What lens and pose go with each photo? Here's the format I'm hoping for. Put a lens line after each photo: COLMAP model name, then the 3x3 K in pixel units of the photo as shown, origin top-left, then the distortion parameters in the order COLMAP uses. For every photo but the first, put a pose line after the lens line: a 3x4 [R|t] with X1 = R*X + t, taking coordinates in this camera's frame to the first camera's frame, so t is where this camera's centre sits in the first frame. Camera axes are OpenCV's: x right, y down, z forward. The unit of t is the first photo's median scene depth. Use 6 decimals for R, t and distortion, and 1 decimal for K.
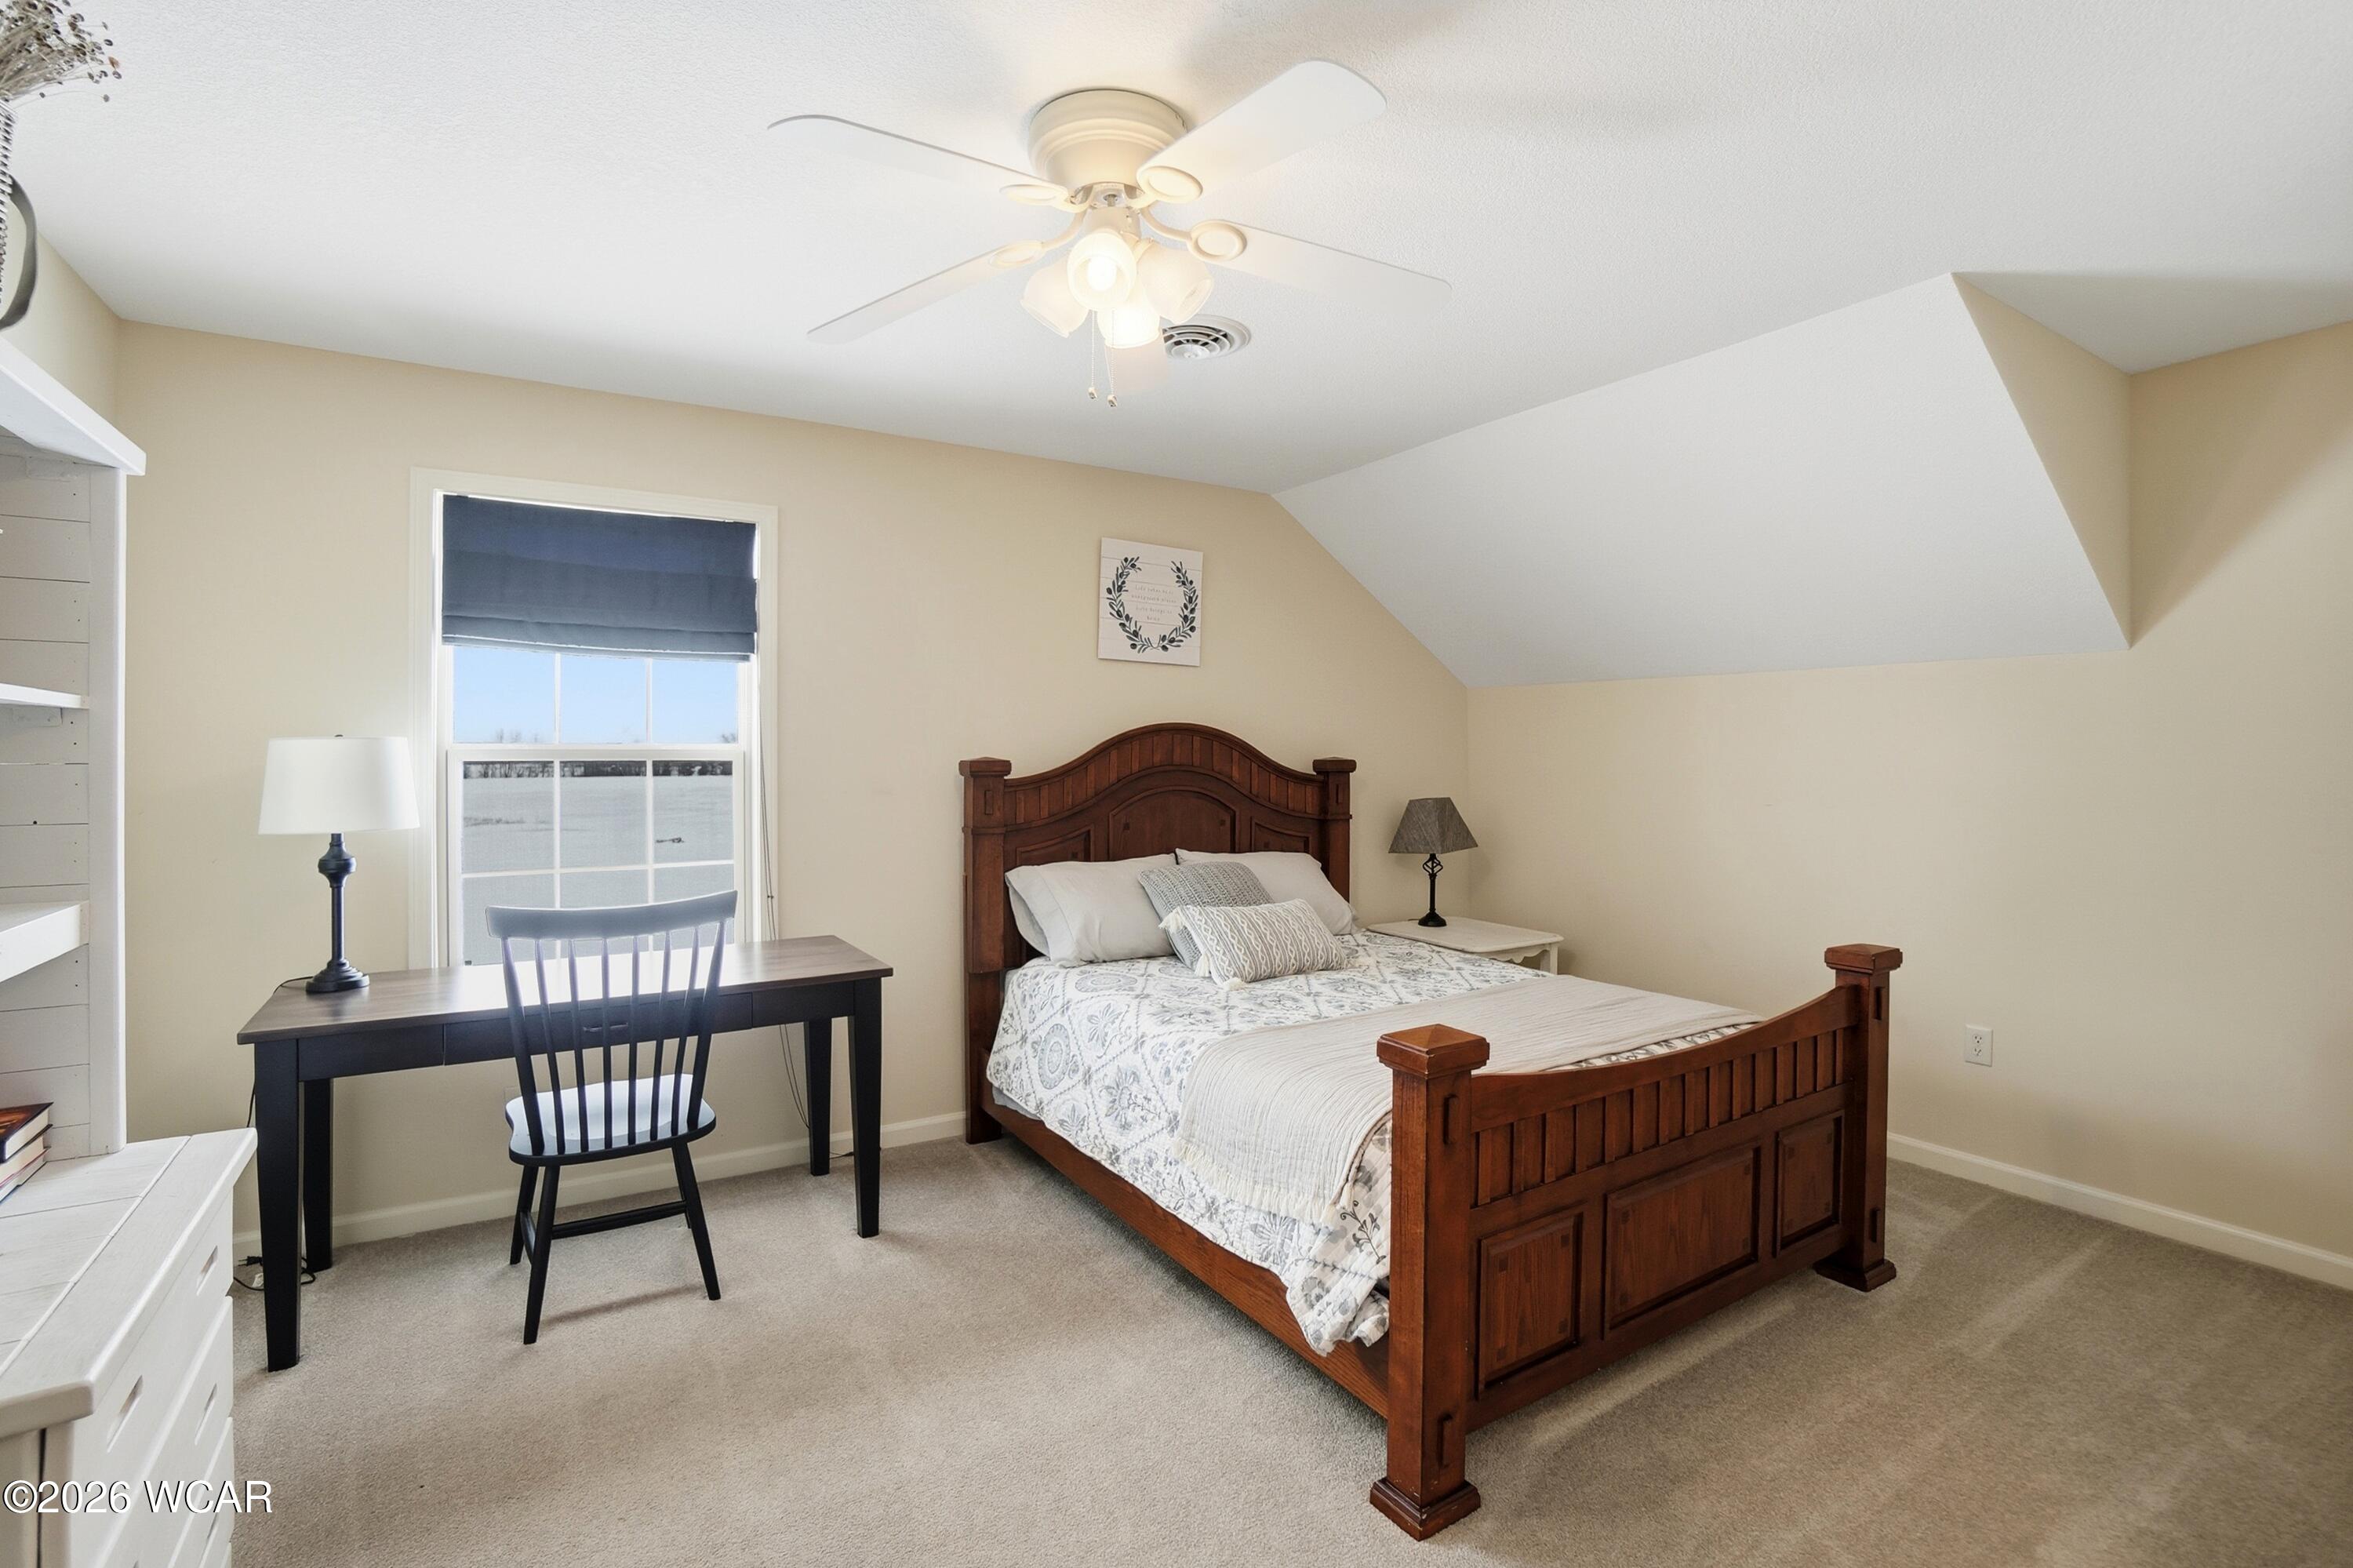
lens RADIAL K [[1059.2, 0, 1175.4], [0, 1059.2, 770.5], [0, 0, 1]] dist [-0.059550, 0.018314]
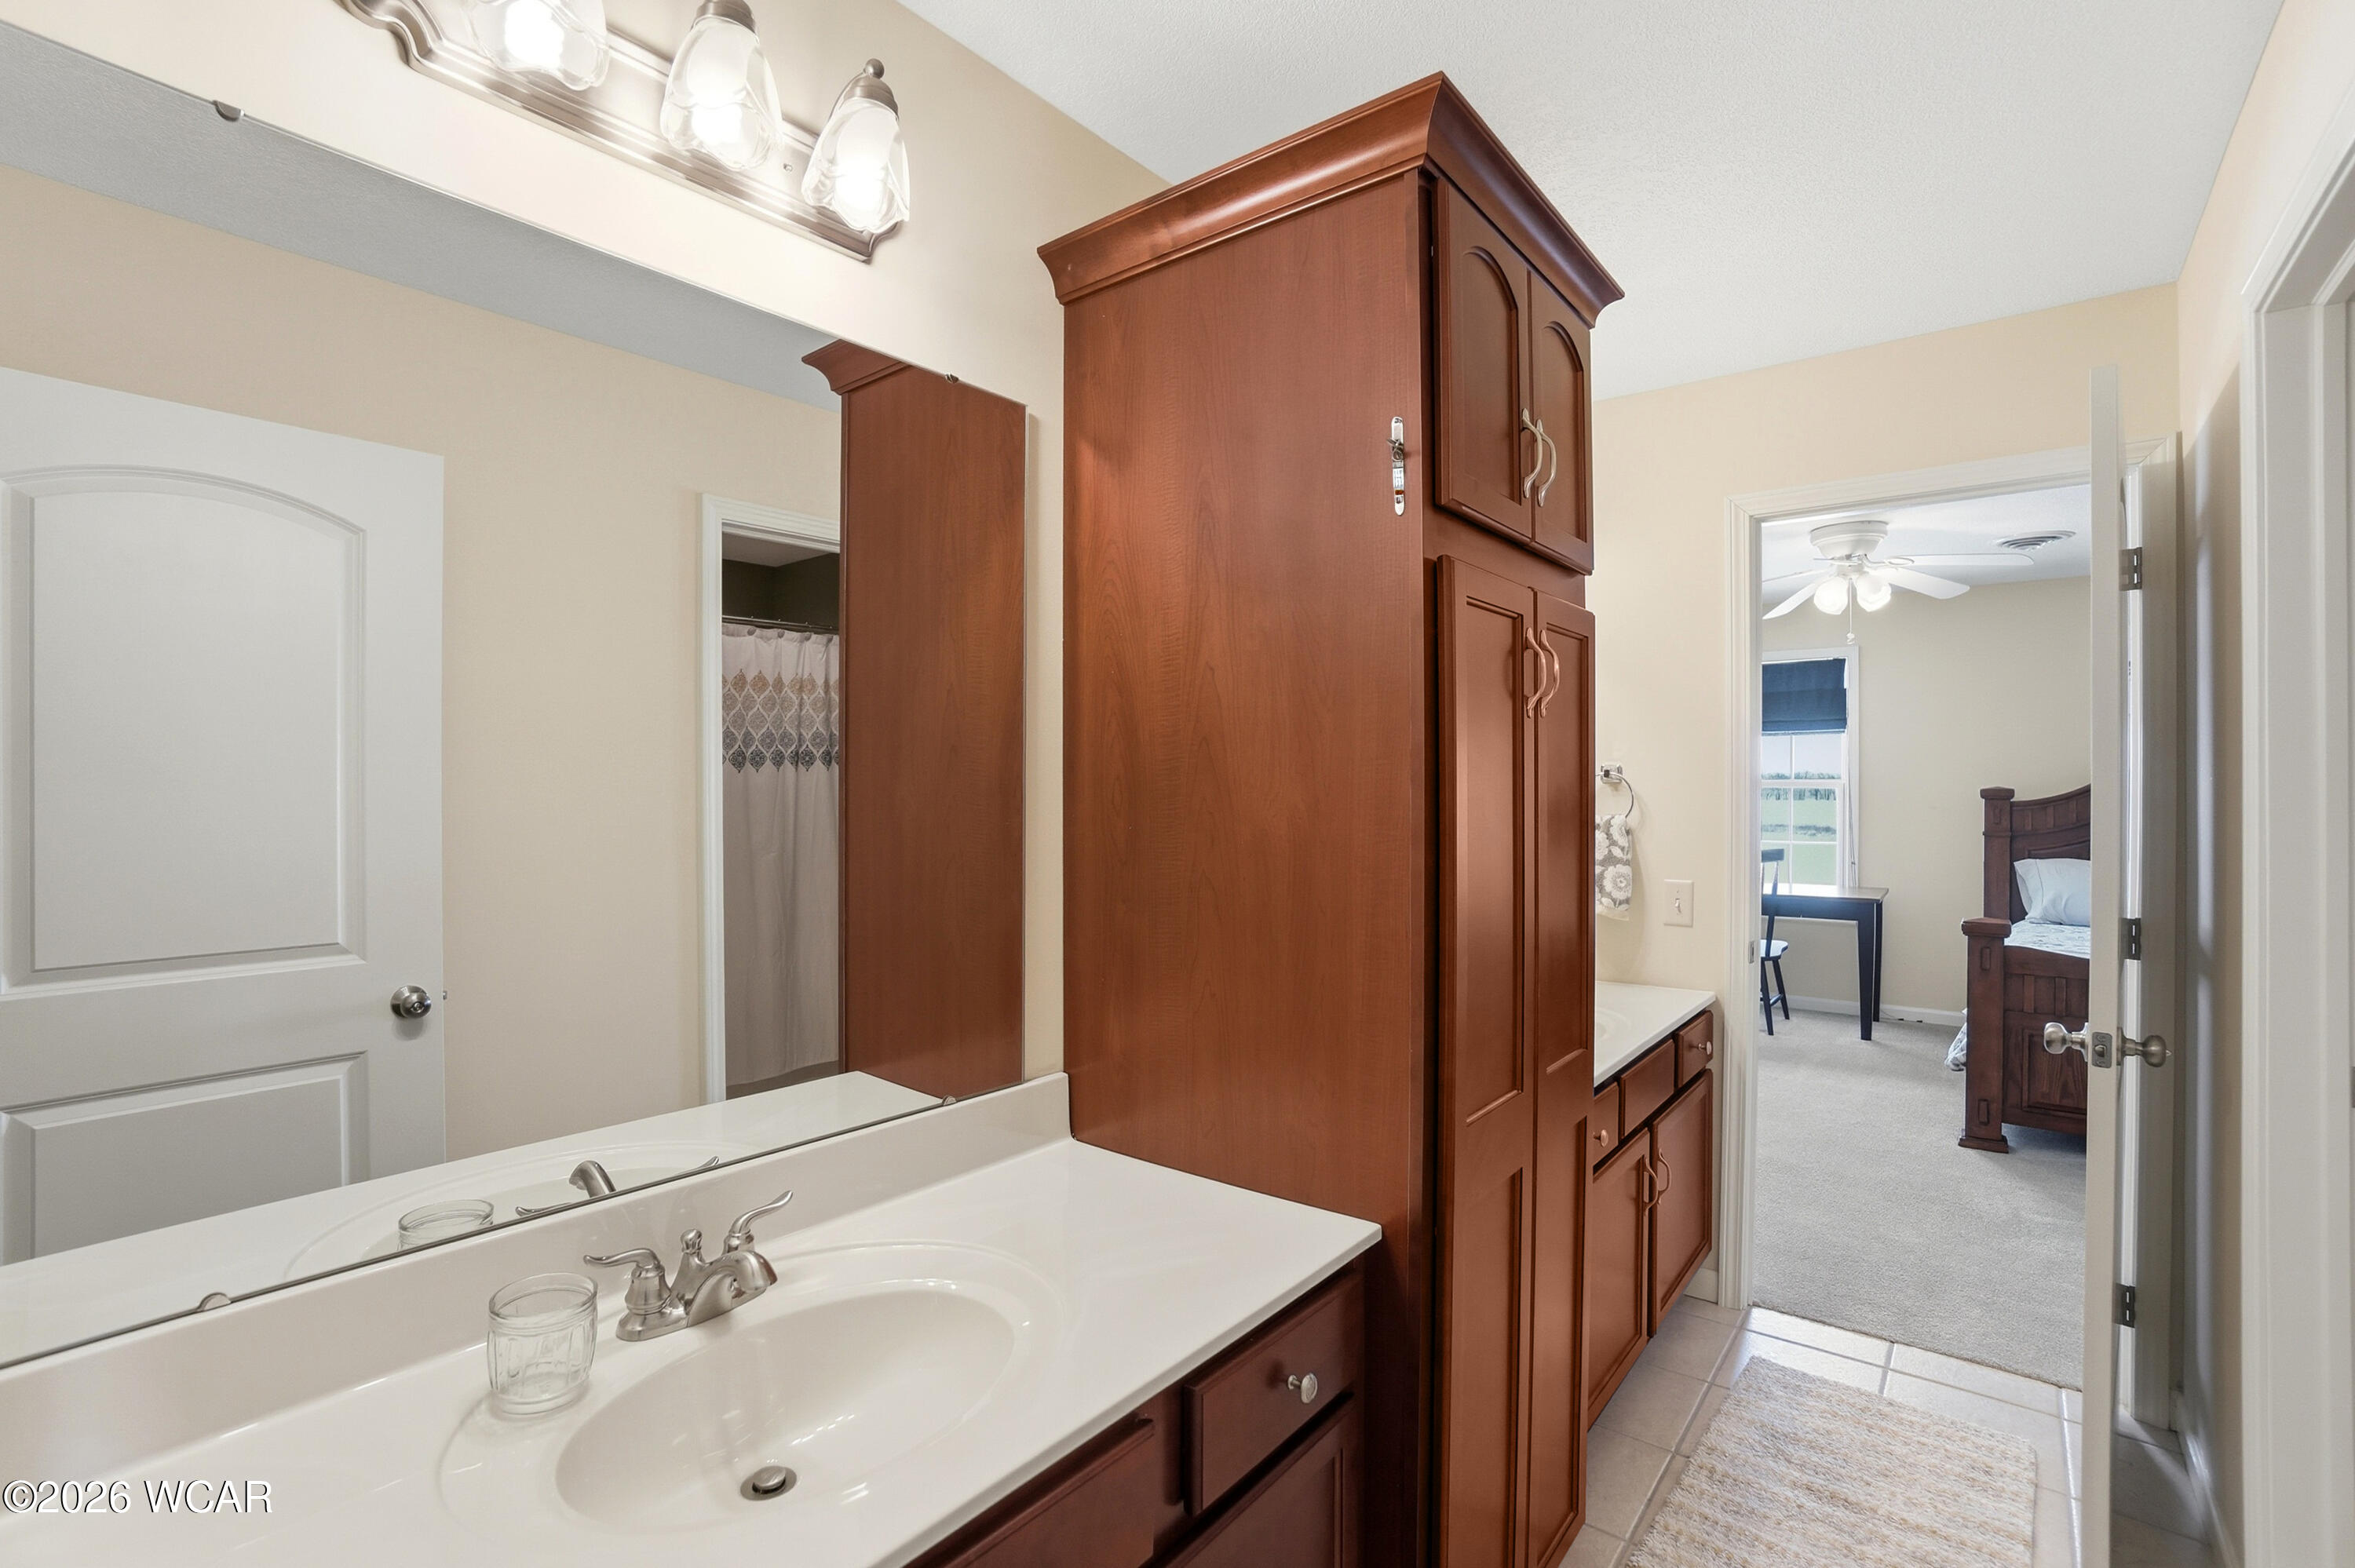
lens RADIAL K [[1059.9, 0, 1173.7], [0, 1059.9, 783.4], [0, 0, 1]] dist [-0.059550, 0.018314]
pose [[0.328692, 0.002428, -0.944434, 0.888046], [-0.001994, 0.999996, 0.001877, -0.019498], [0.944435, 0.001267, 0.328696, -0.673314]]
